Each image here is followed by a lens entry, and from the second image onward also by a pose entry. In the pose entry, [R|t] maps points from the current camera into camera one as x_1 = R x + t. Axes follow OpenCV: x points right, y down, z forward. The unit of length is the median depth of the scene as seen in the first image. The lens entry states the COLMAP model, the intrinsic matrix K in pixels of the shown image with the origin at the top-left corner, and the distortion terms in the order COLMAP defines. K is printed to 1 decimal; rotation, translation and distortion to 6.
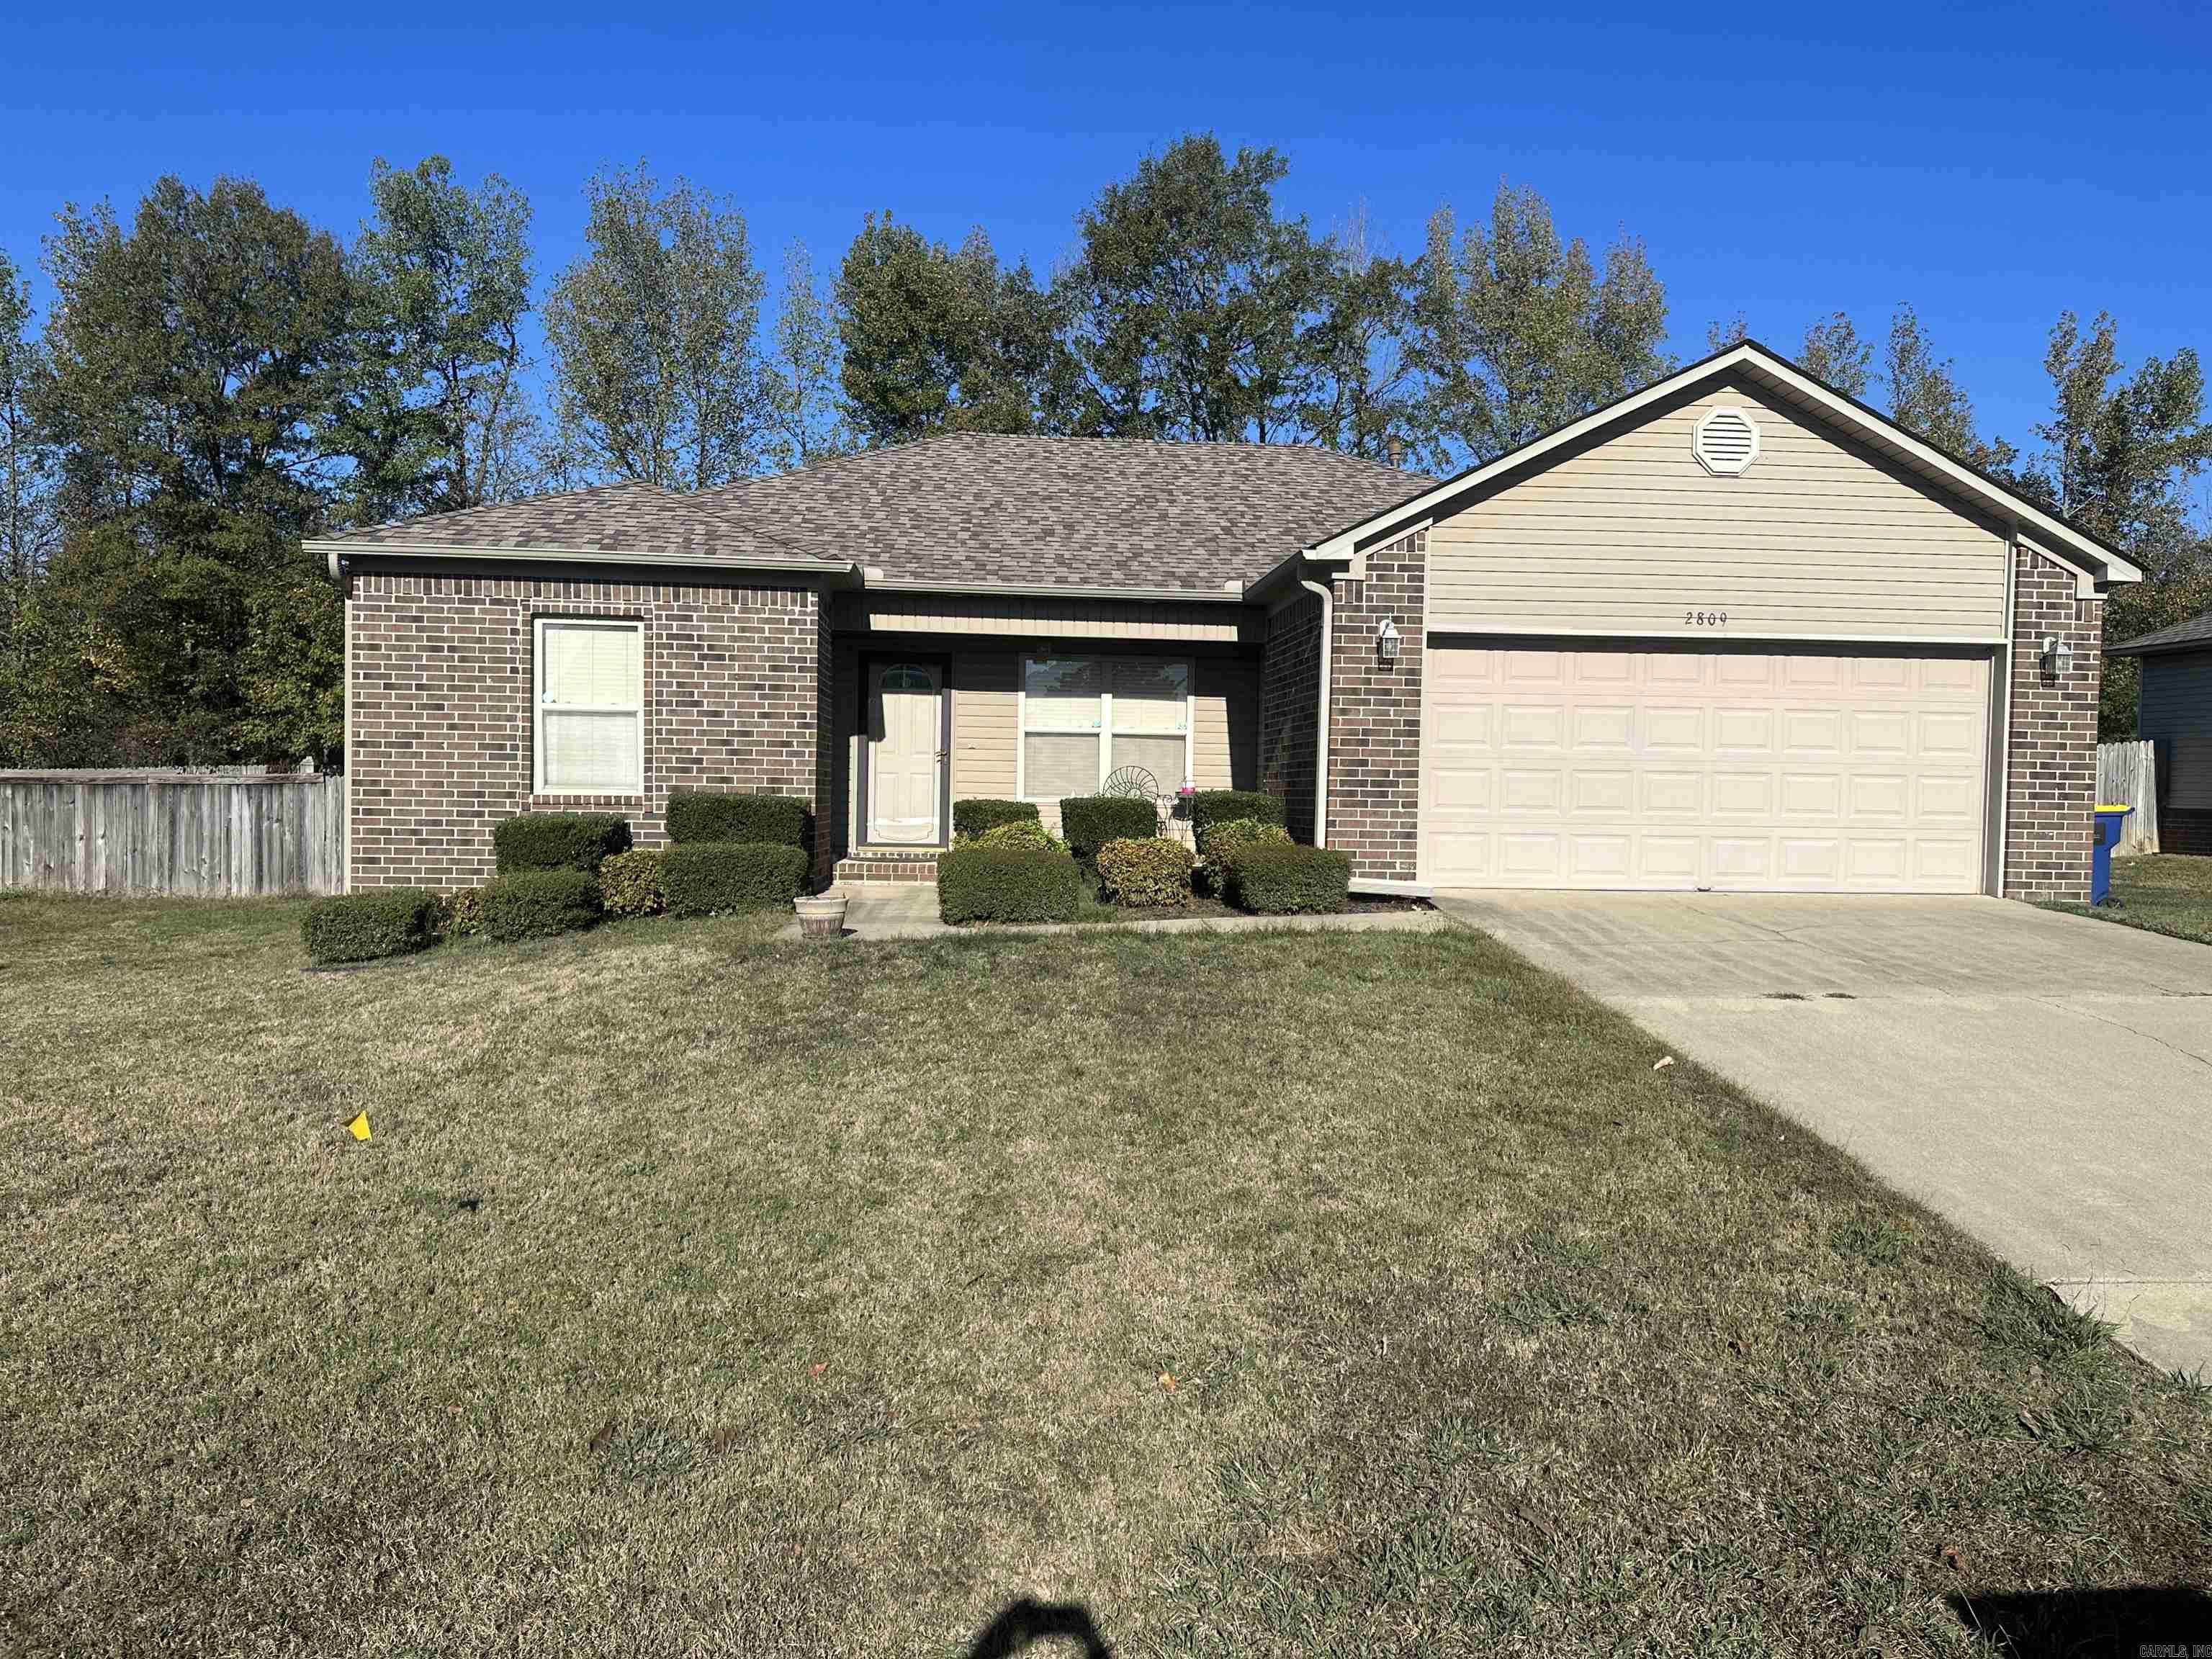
lens RADIAL K [[1553.1, 0, 1139.3], [0, 1553.1, 822.8], [0, 0, 1]] dist [0.002539, -0.024140]
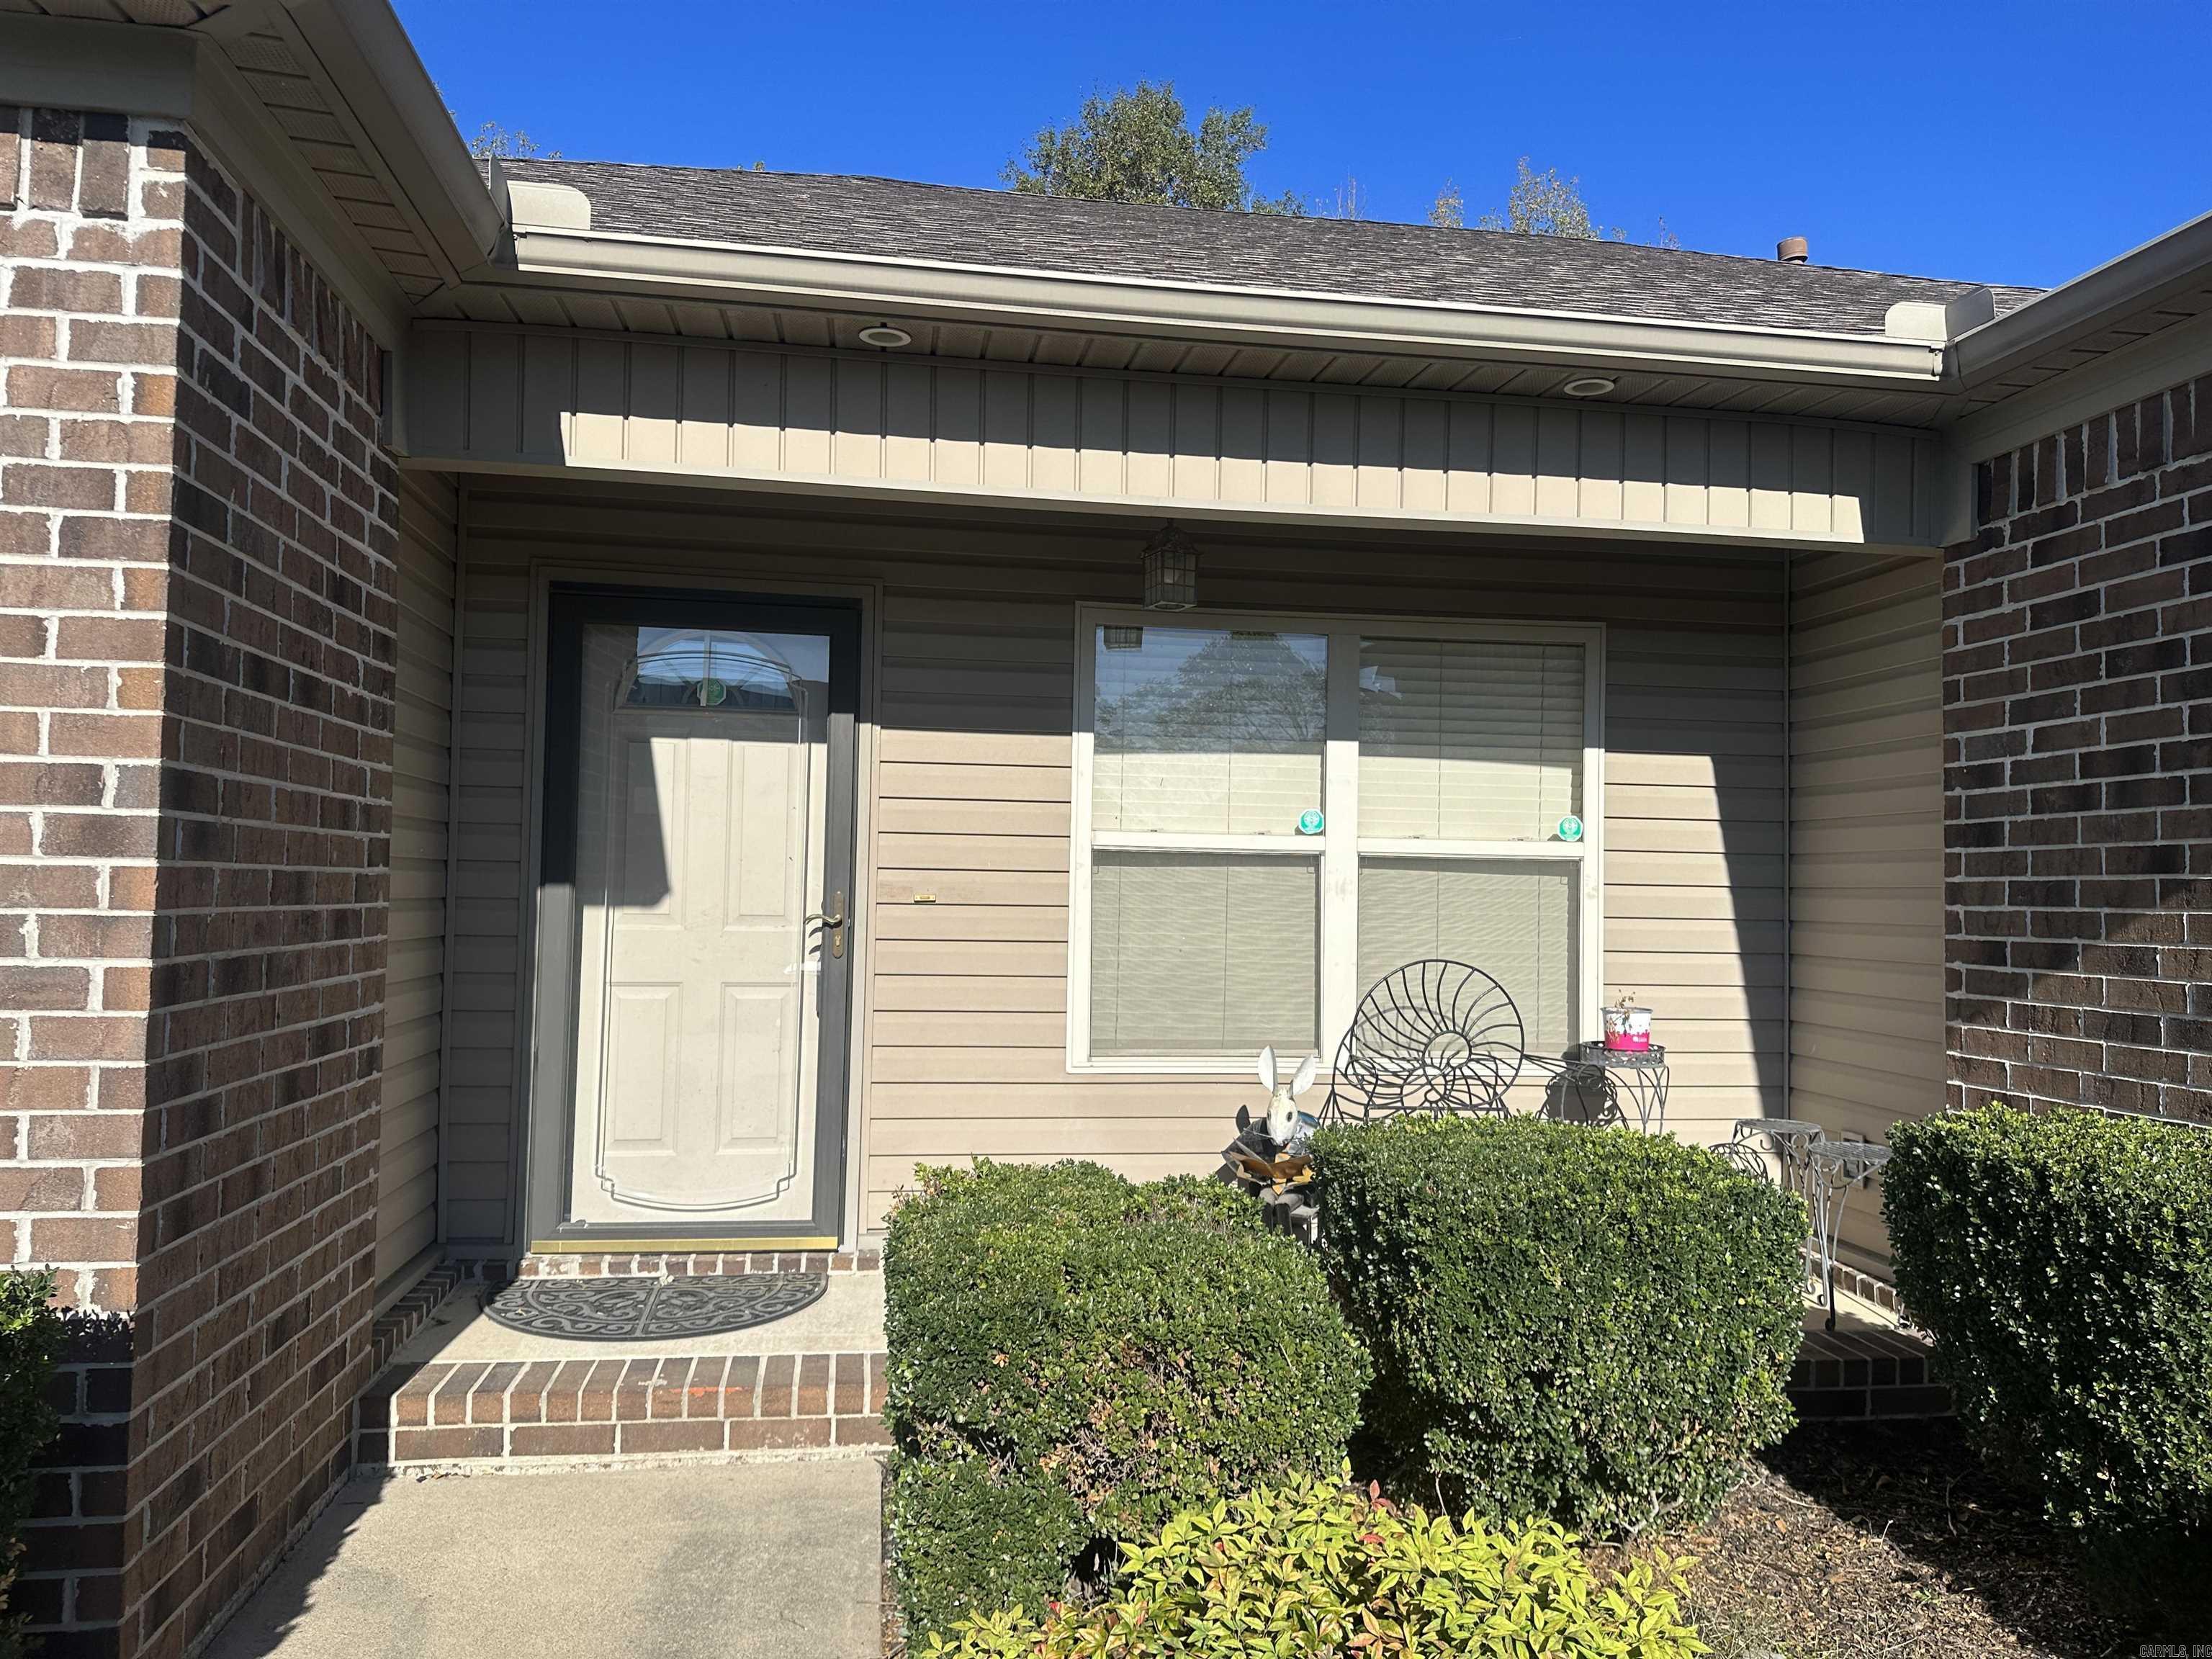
lens RADIAL K [[1522.2, 0, 1096.7], [0, 1522.2, 838.6], [0, 0, 1]] dist [0.123130, -0.169207]
pose [[0.998667, -0.000523, 0.051607, -0.096415], [0.003467, 0.998370, -0.056963, -0.047483], [-0.051493, 0.057066, 0.997042, 0.748546]]
